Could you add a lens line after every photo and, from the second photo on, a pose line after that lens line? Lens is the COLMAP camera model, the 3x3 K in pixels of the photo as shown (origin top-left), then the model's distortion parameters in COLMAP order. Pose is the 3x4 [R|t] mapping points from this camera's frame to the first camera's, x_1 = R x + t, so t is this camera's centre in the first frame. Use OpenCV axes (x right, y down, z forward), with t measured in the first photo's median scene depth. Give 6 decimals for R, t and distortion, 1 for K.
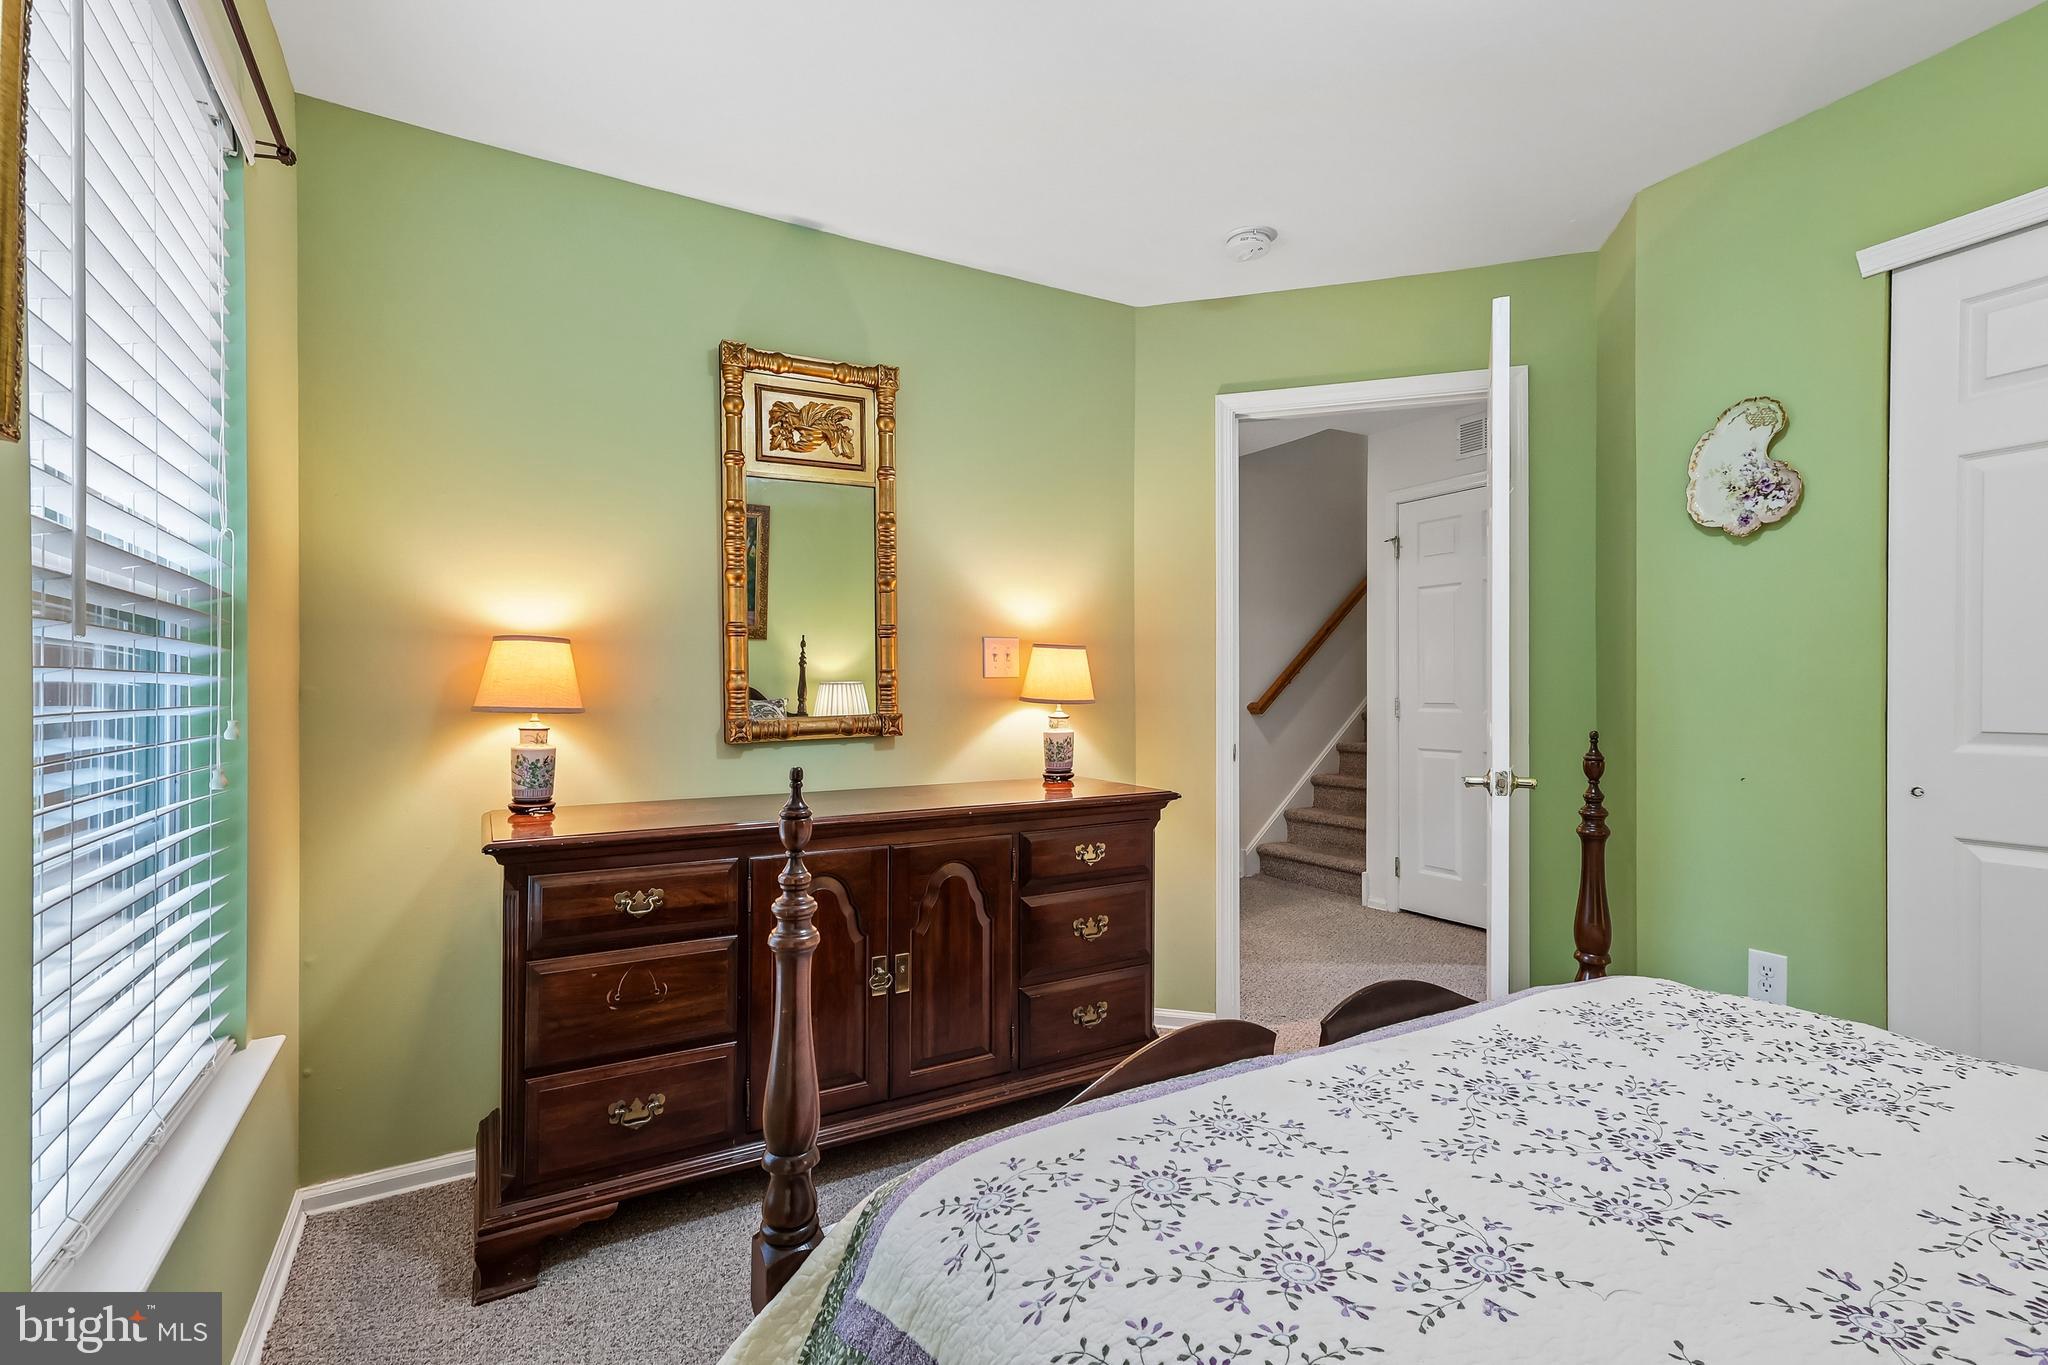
lens RADIAL K [[945.0, 0, 1018.2], [0, 945.0, 688.3], [0, 0, 1]] dist [-0.000550, -0.000930]
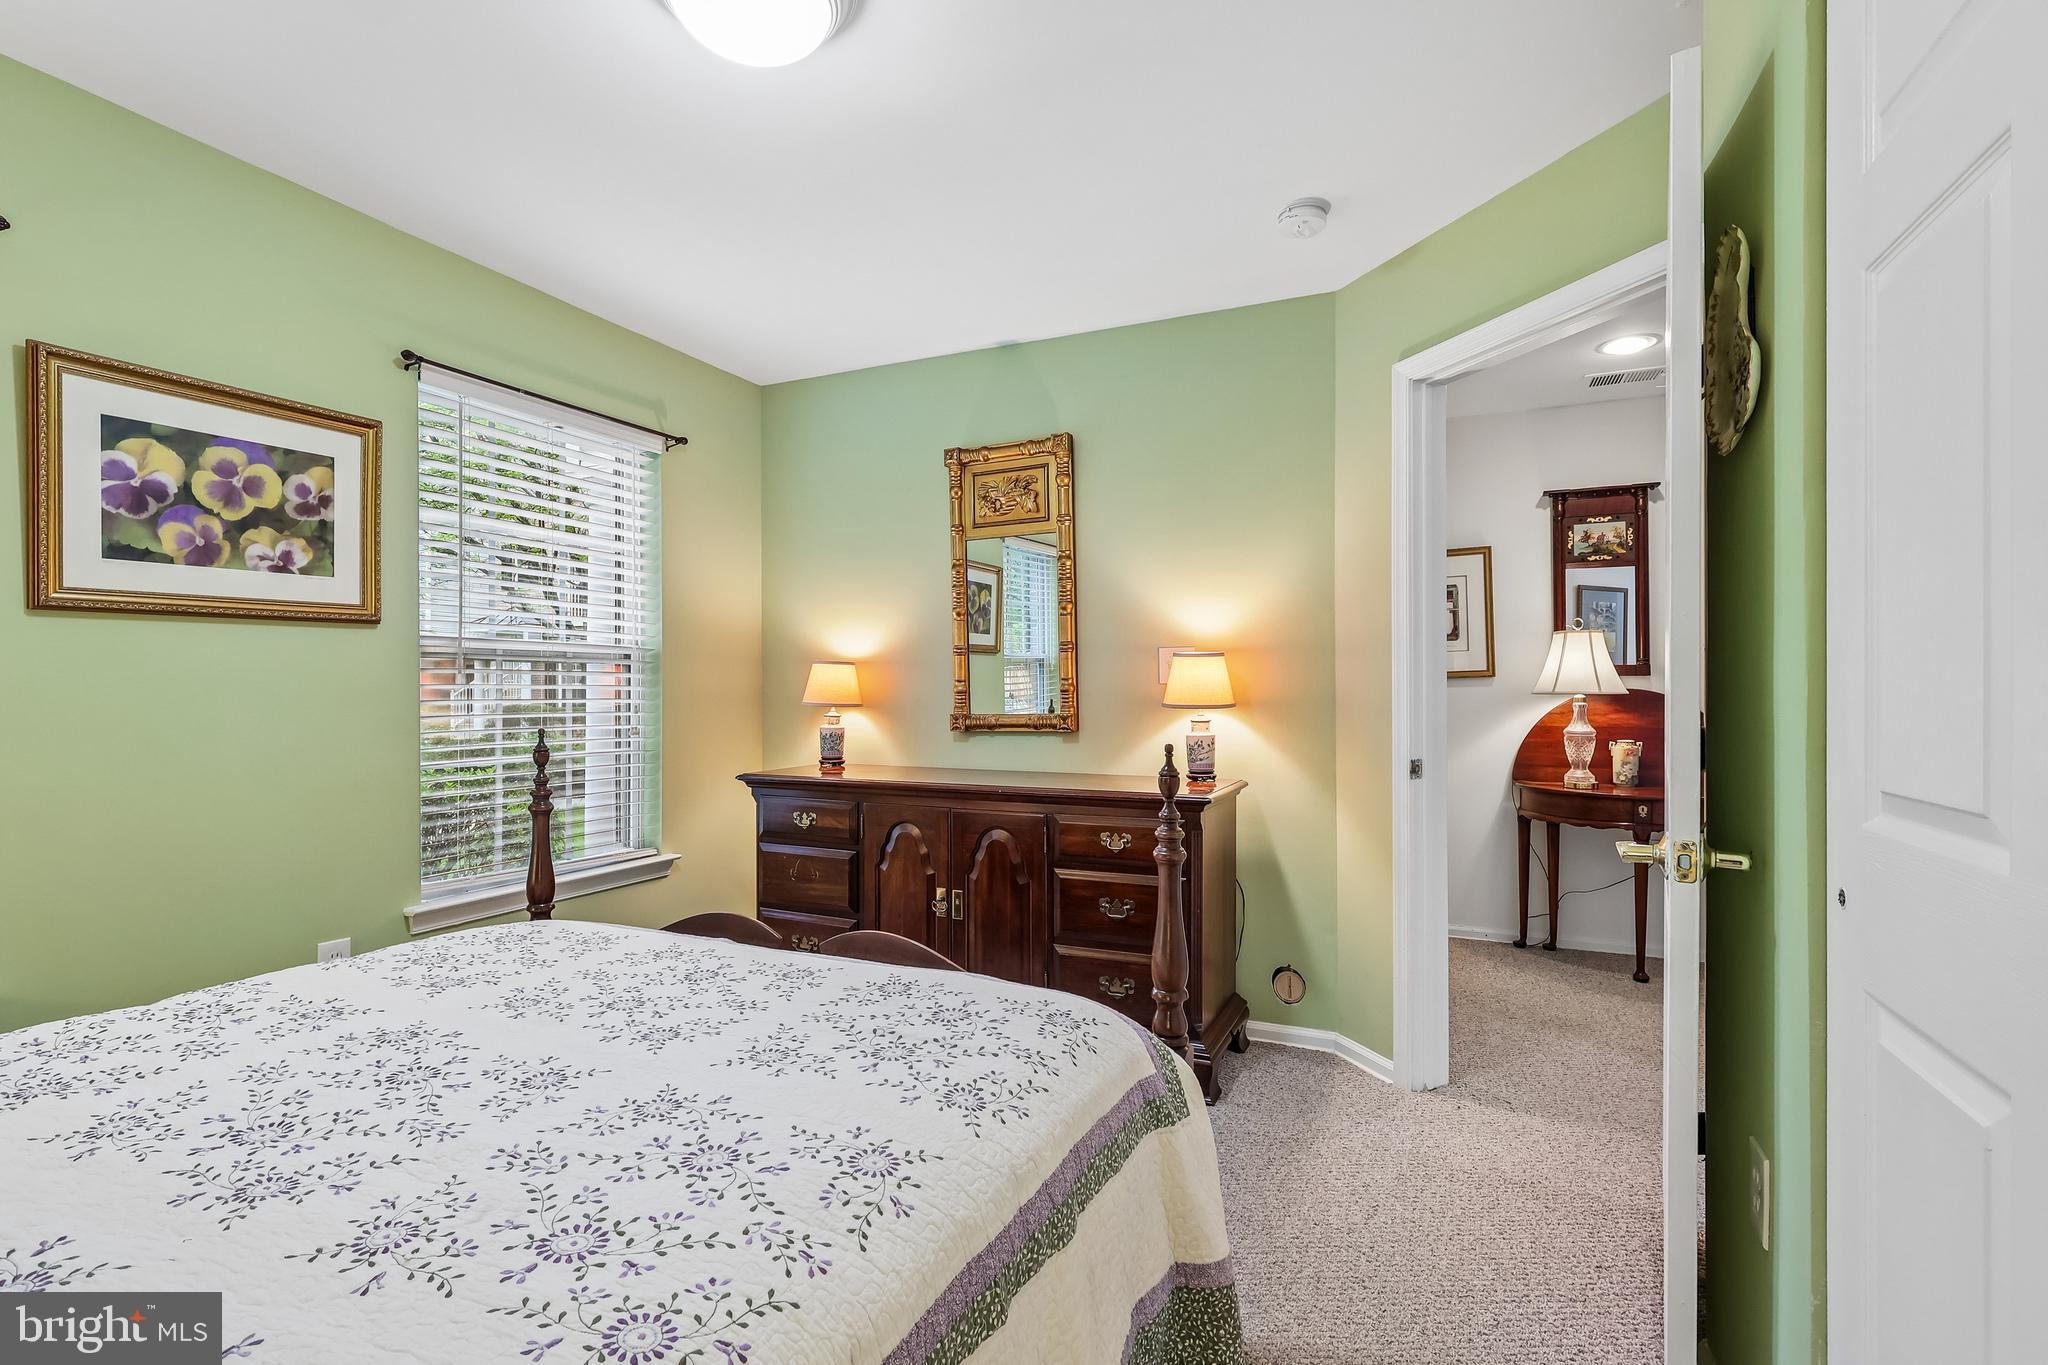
lens RADIAL K [[945.0, 0, 1035.7], [0, 945.0, 678.8], [0, 0, 1]] dist [-0.000550, -0.000930]
pose [[0.592625, -0.006109, -0.805455, 0.896940], [-0.001425, 0.999962, -0.008633, -0.007328], [0.805477, 0.006264, 0.592593, 0.252776]]
